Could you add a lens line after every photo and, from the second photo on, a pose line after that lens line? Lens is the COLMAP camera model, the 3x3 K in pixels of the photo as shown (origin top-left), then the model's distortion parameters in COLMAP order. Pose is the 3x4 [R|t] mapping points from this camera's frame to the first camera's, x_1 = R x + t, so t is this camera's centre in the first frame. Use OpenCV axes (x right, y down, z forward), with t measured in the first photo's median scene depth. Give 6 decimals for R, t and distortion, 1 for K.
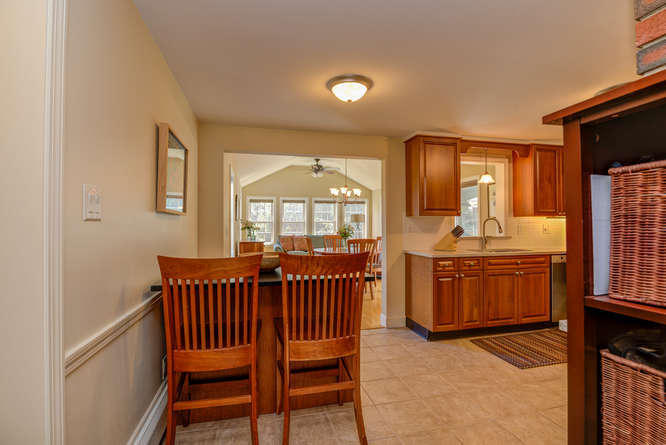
lens RADIAL K [[324.2, 0, 336.1], [0, 324.2, 222.6], [0, 0, 1]] dist [-0.019409, -0.000089]
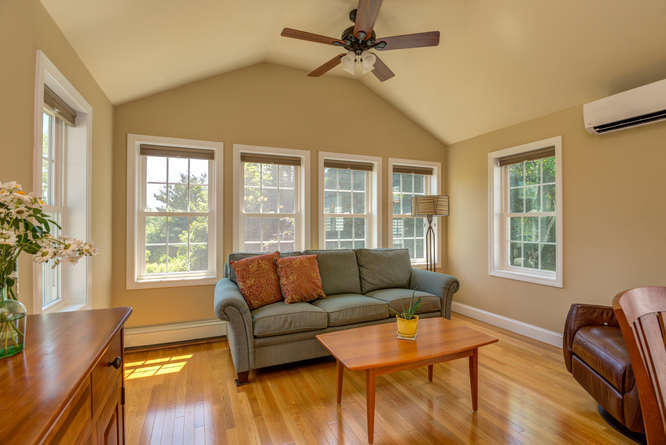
lens RADIAL K [[304.2, 0, 319.3], [0, 304.2, 223.5], [0, 0, 1]] dist [-0.000323, -0.000034]
pose [[0.992495, 0.001446, 0.122275, -0.318644], [-0.001763, 0.999995, 0.002483, 0.019301], [-0.122271, -0.002680, 0.992493, 1.727663]]
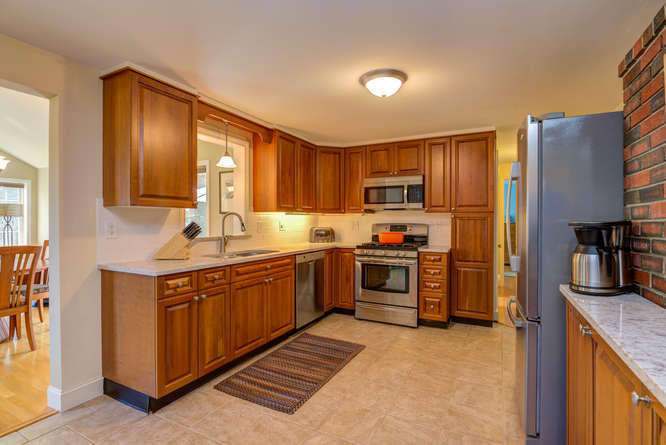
lens RADIAL K [[324.2, 0, 336.1], [0, 324.2, 222.6], [0, 0, 1]] dist [-0.019409, -0.000089]
pose [[0.657849, 0.000319, 0.753150, 0.059409], [-0.008419, 0.999941, 0.006931, 0.002836], [-0.753103, -0.010900, 0.657813, 0.317040]]
